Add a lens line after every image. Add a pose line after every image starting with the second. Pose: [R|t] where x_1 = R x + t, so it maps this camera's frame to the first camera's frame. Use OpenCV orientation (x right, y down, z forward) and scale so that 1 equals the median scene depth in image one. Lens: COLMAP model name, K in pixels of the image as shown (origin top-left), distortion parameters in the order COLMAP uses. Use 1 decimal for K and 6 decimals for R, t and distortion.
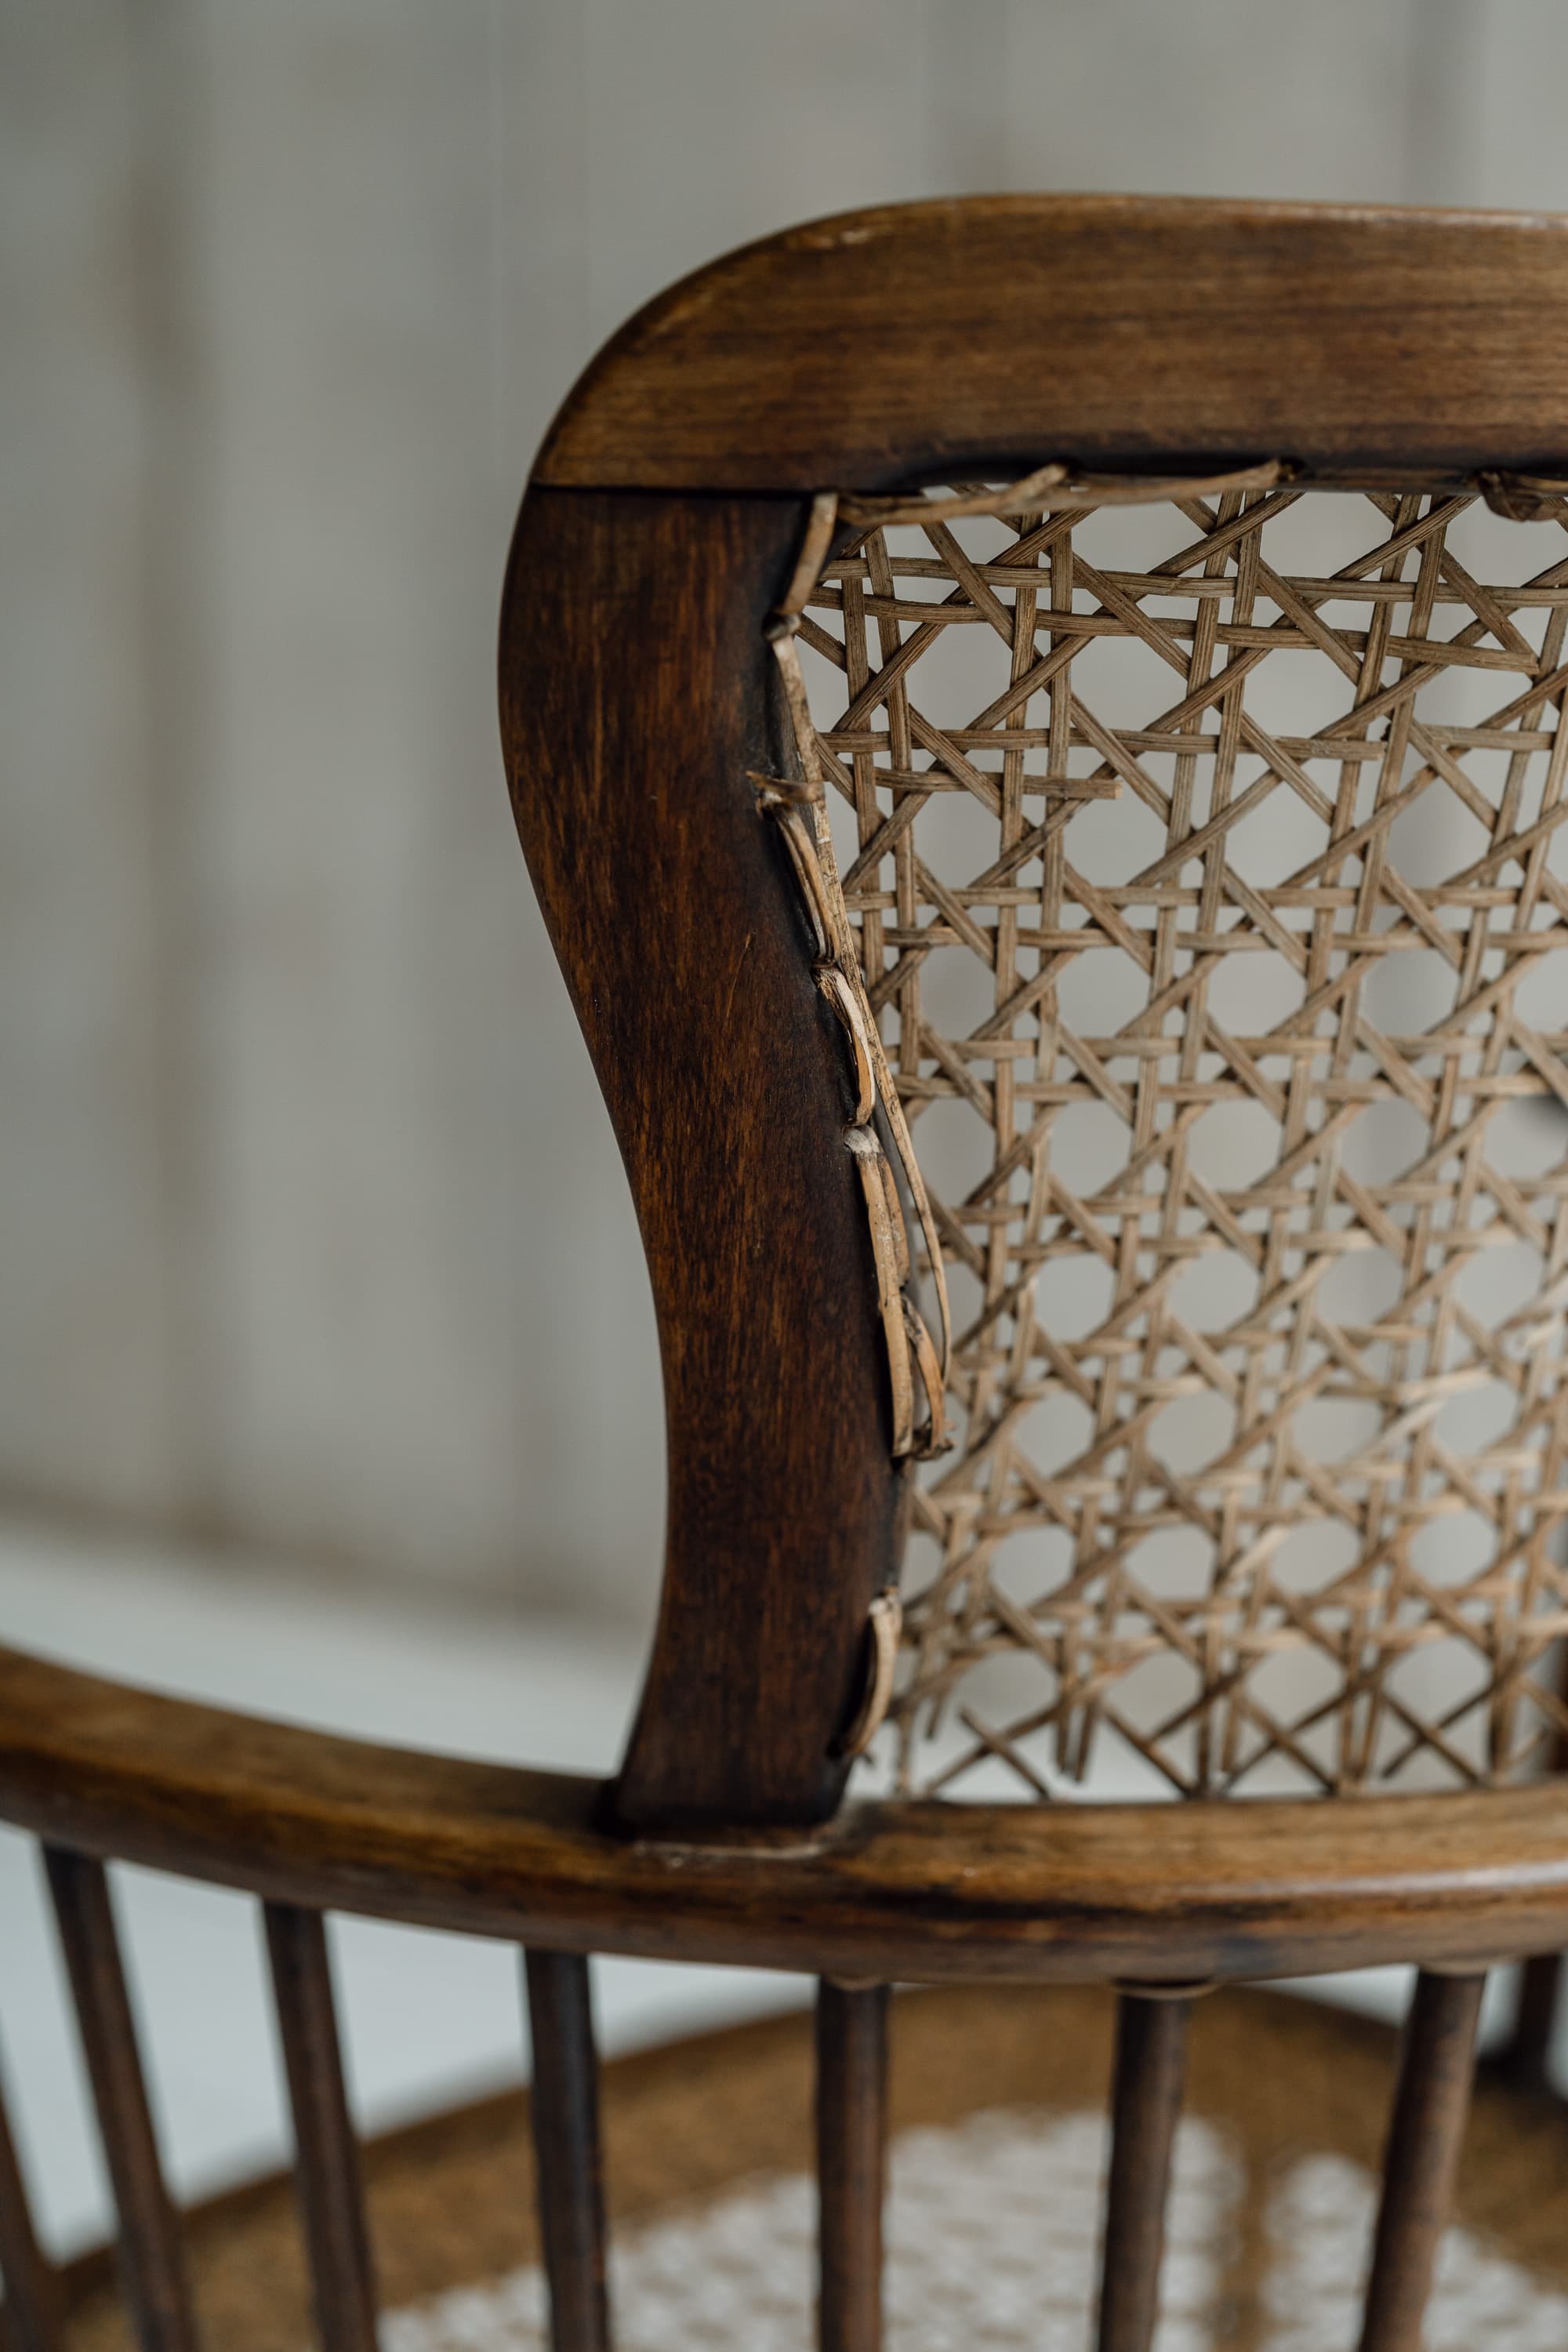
lens RADIAL K [[3501.0, 0, 781.6], [0, 3501.0, 1176.4], [0, 0, 1]] dist [-0.023065, 0.111736]
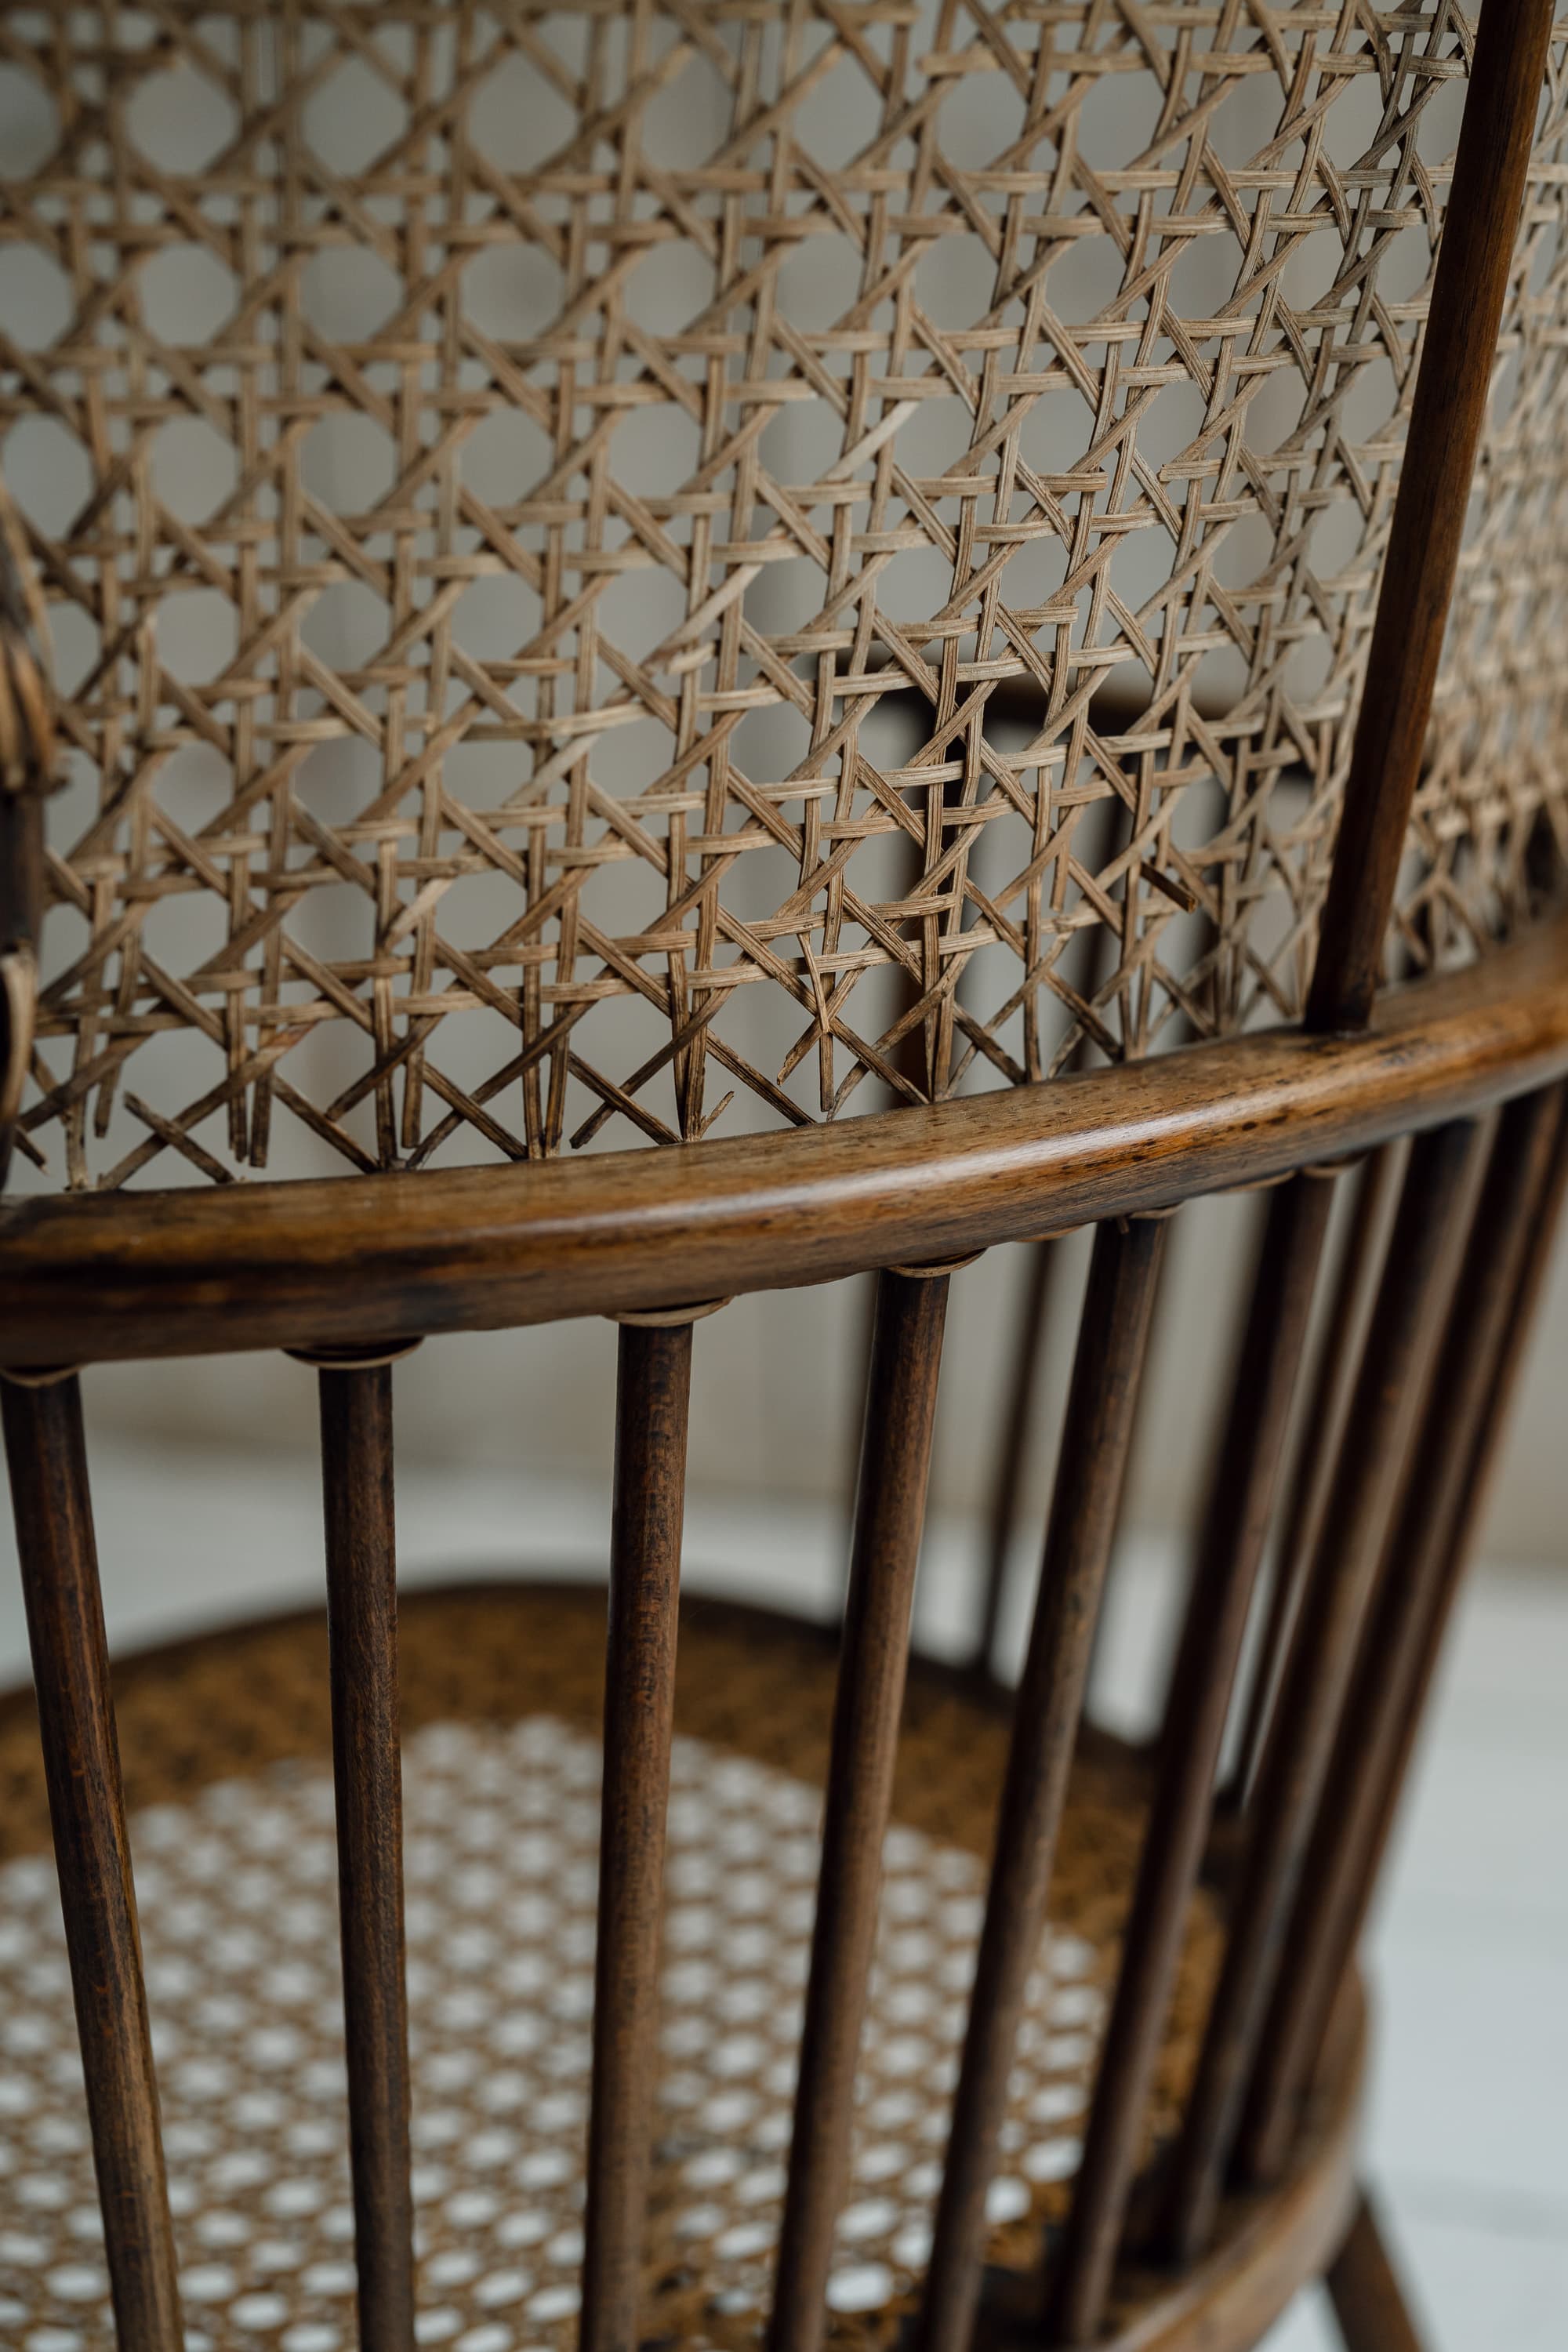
lens RADIAL K [[3501.0, 0, 781.6], [0, 3501.0, 1176.4], [0, 0, 1]] dist [-0.023065, 0.111736]
pose [[0.983380, -0.078323, 0.163799, 0.071433], [0.067558, 0.995236, 0.070299, 0.123821], [-0.168524, -0.058065, 0.983986, 0.016458]]
